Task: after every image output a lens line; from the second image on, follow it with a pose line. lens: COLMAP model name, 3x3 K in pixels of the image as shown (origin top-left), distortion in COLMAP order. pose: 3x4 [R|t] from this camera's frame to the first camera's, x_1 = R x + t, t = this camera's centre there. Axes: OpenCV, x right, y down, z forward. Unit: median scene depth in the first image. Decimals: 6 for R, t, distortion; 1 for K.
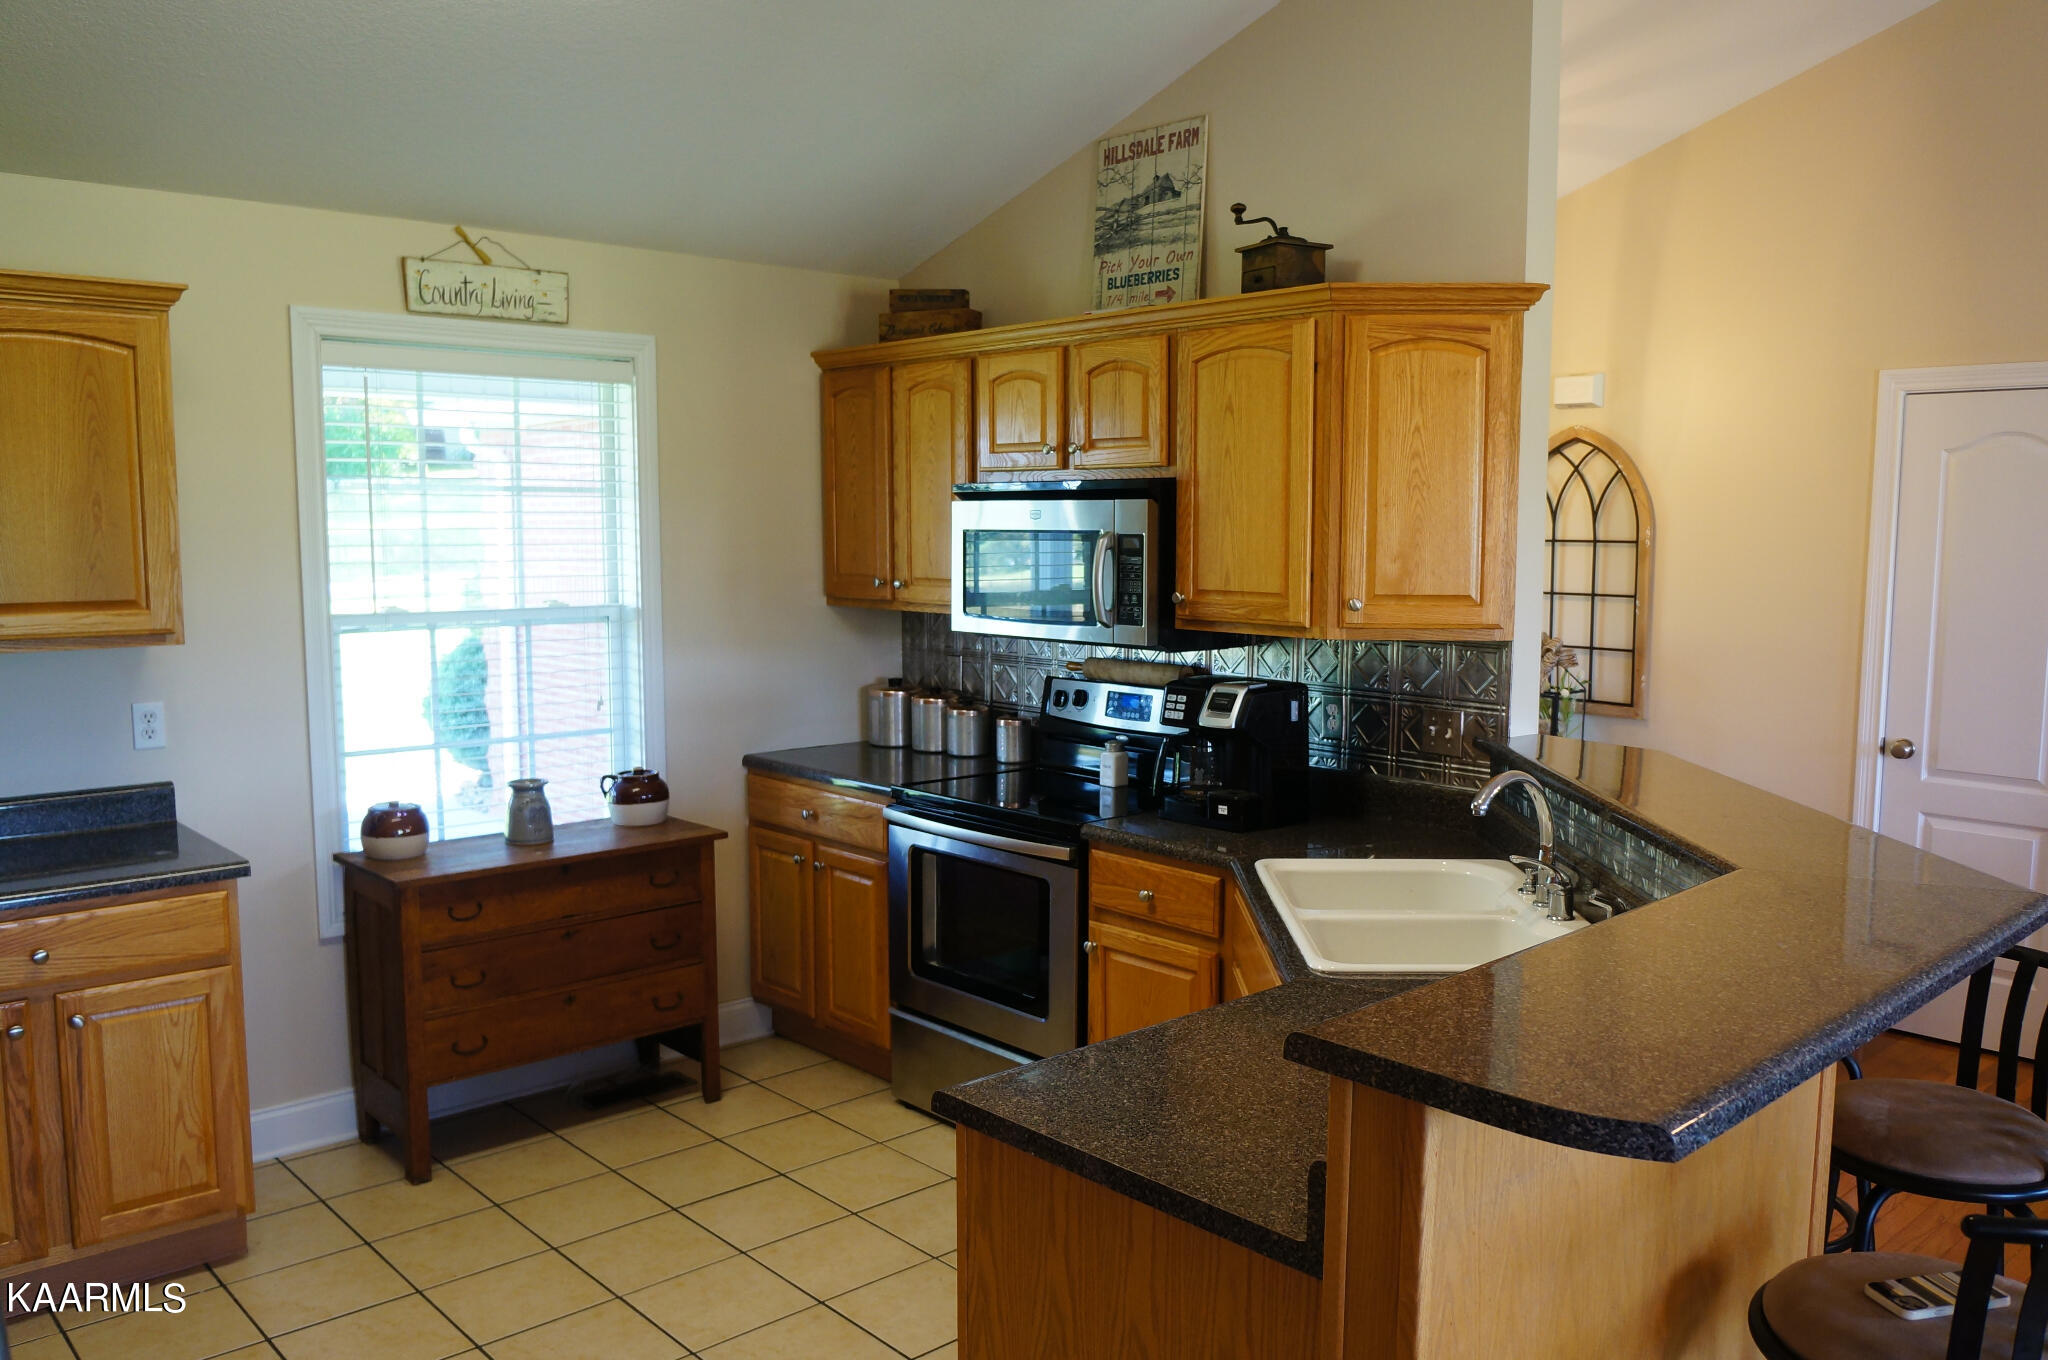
lens RADIAL K [[1576.1, 0, 1025.8], [0, 1576.1, 687.7], [0, 0, 1]] dist [0.012564, 0.005098]
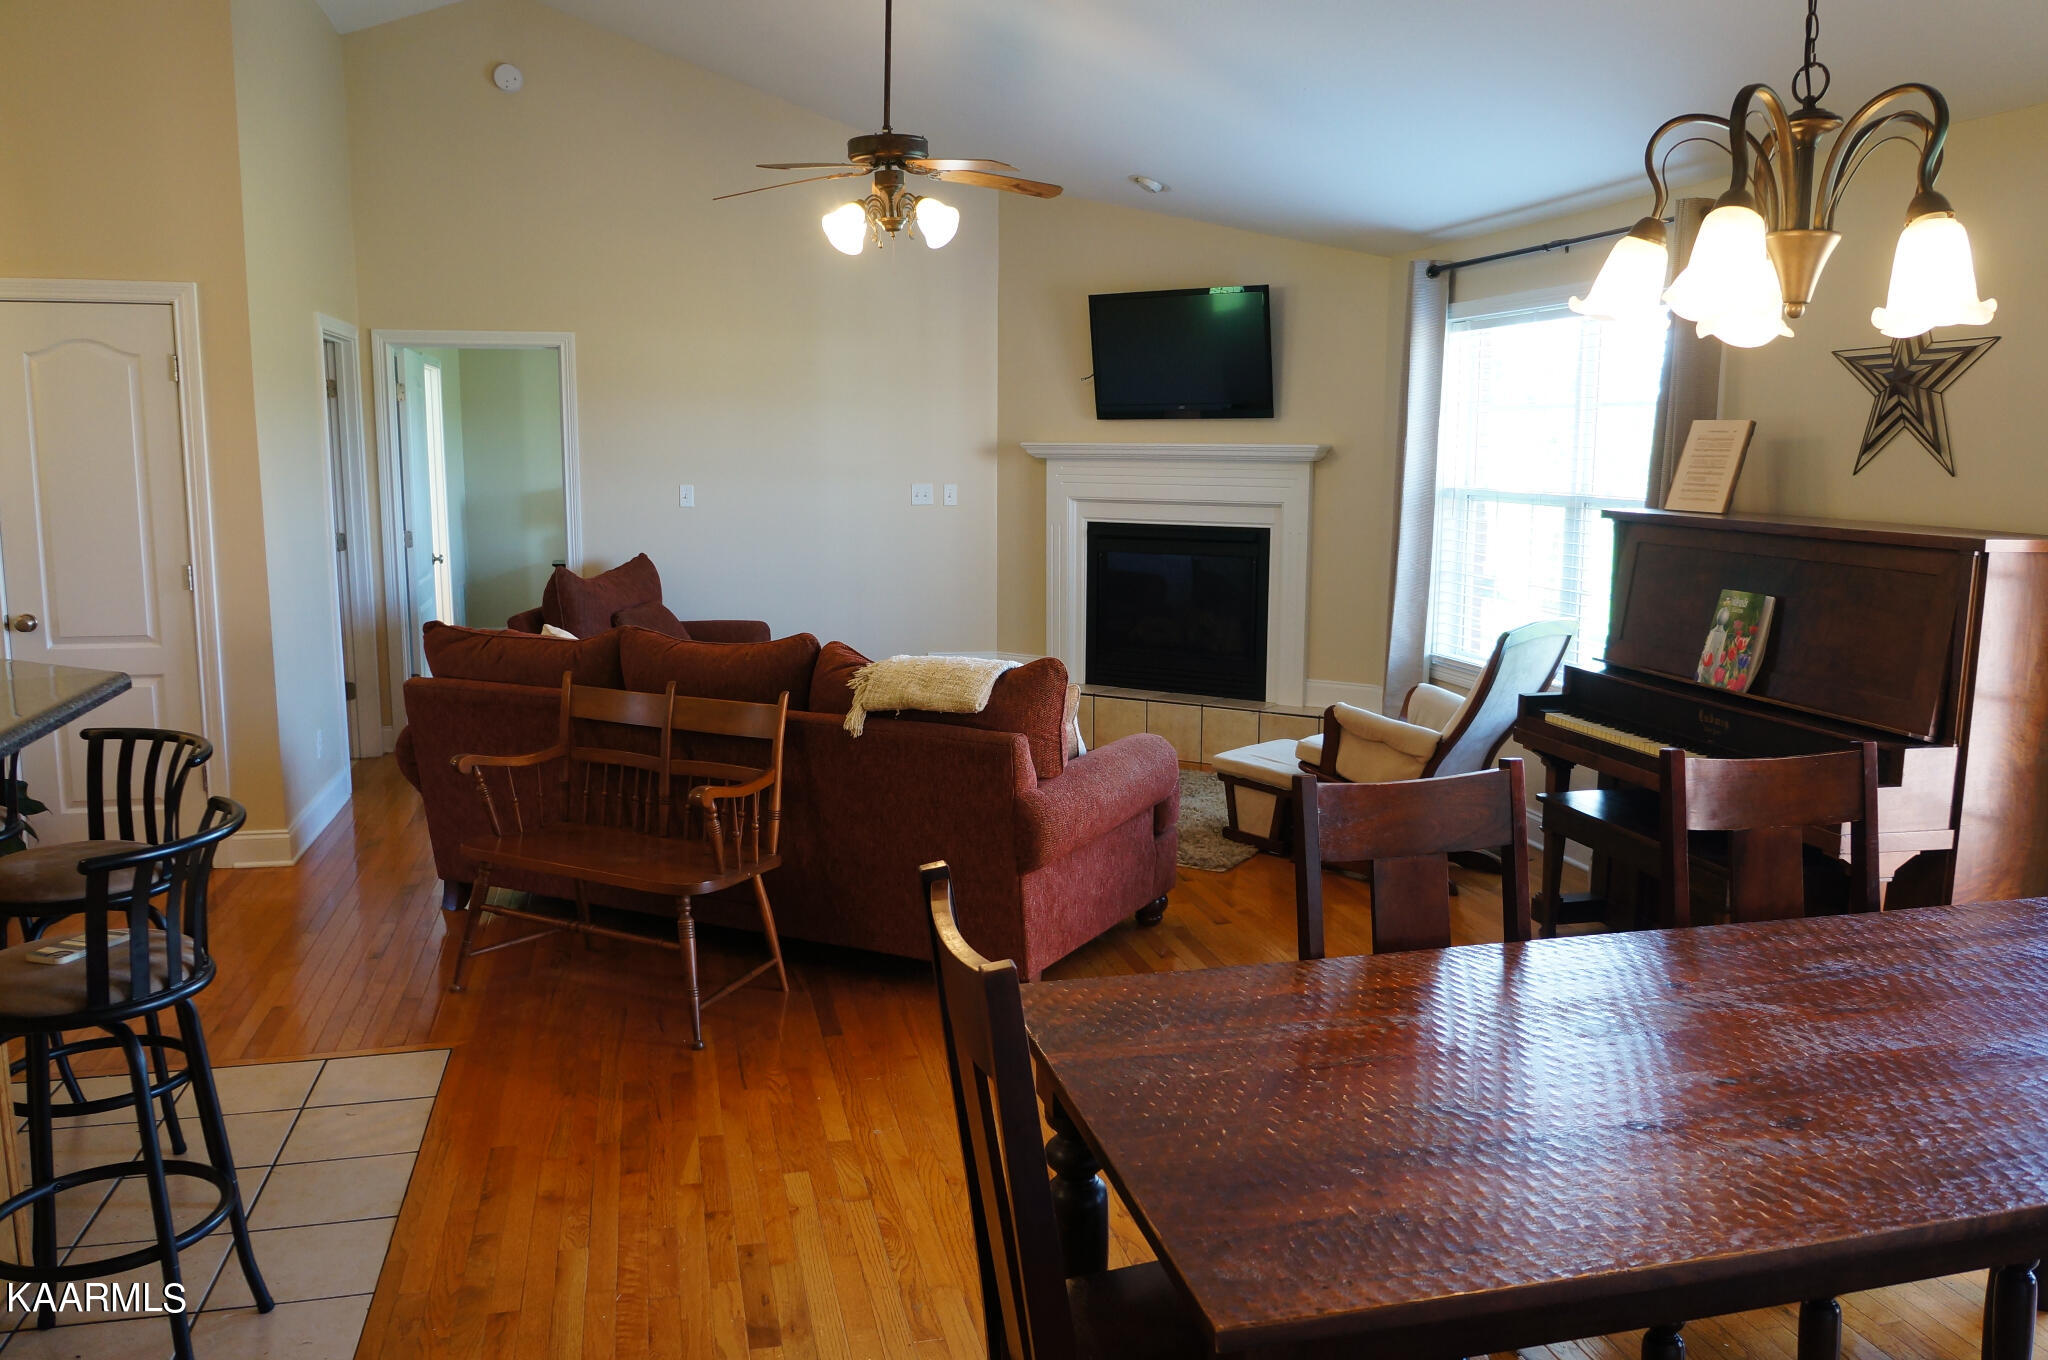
lens RADIAL K [[1576.1, 0, 1025.4], [0, 1576.1, 682.2], [0, 0, 1]] dist [0.012564, 0.005098]
pose [[0.484427, -0.142316, 0.863178, -0.069408], [0.099154, 0.989253, 0.107456, 0.029674], [-0.869194, 0.033533, 0.493332, -0.151329]]
